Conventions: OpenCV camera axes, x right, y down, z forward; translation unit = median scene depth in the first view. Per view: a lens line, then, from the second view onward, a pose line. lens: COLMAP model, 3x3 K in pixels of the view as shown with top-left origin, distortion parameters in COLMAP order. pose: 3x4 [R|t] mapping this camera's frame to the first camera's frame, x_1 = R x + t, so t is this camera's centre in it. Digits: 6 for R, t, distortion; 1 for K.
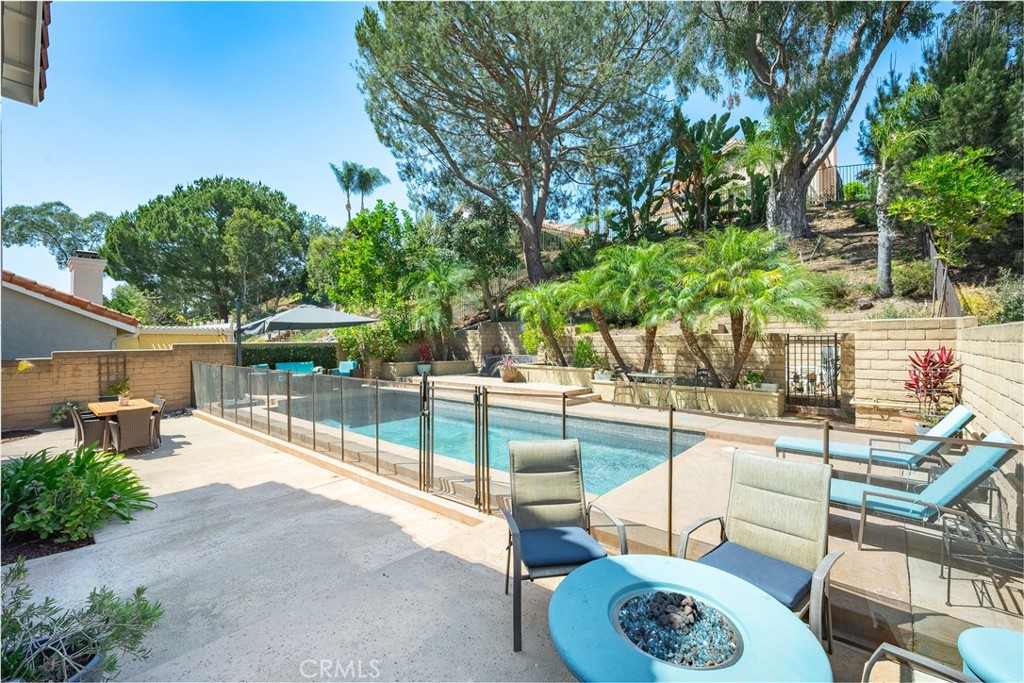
lens RADIAL K [[427.9, 0, 512.0], [0, 427.9, 341.5], [0, 0, 1]] dist [0.000887, -0.000039]
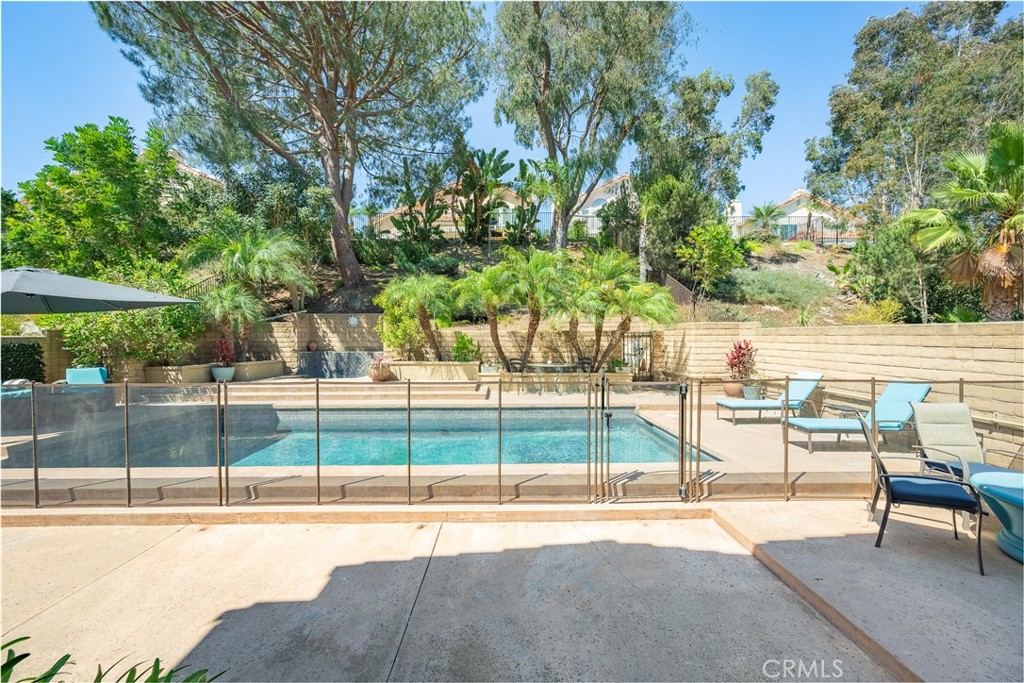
lens RADIAL K [[390.9, 0, 526.7], [0, 390.9, 343.9], [0, 0, 1]] dist [-0.001285, -0.000156]
pose [[0.748912, -0.008360, 0.662617, -0.370595], [-0.001139, 0.999903, 0.013902, 0.005477], [-0.662669, -0.011166, 0.748829, 0.219160]]
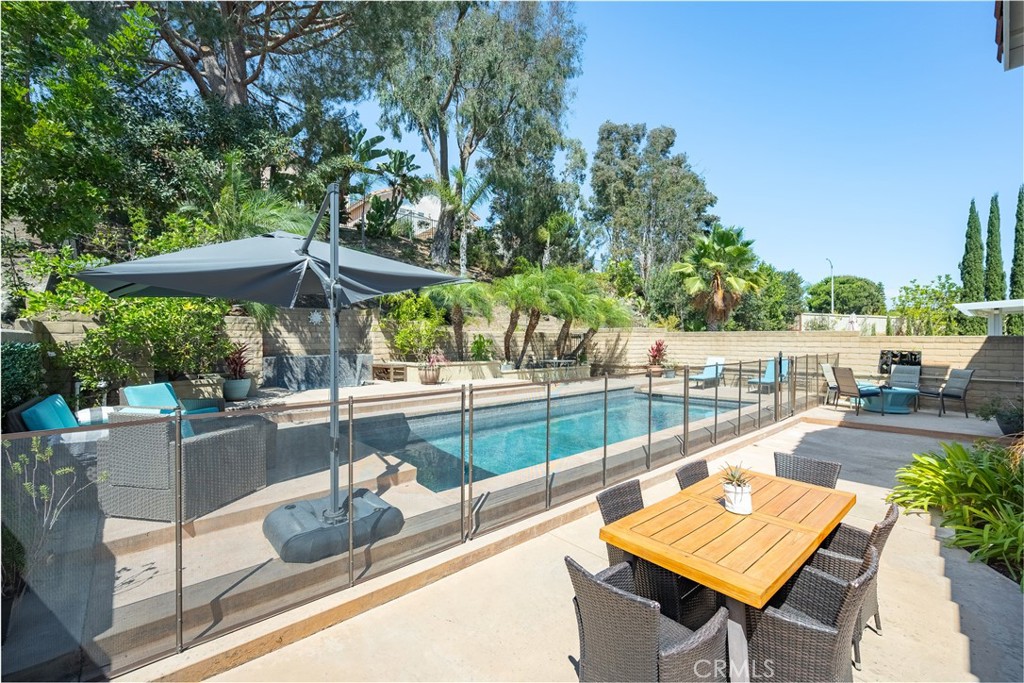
lens RADIAL K [[427.9, 0, 512.0], [0, 427.9, 341.5], [0, 0, 1]] dist [0.000887, -0.000039]
pose [[0.134777, 0.001592, 0.990875, -0.981992], [0.002390, 0.999995, -0.001932, 0.016149], [-0.990873, 0.002629, 0.134772, 0.884718]]
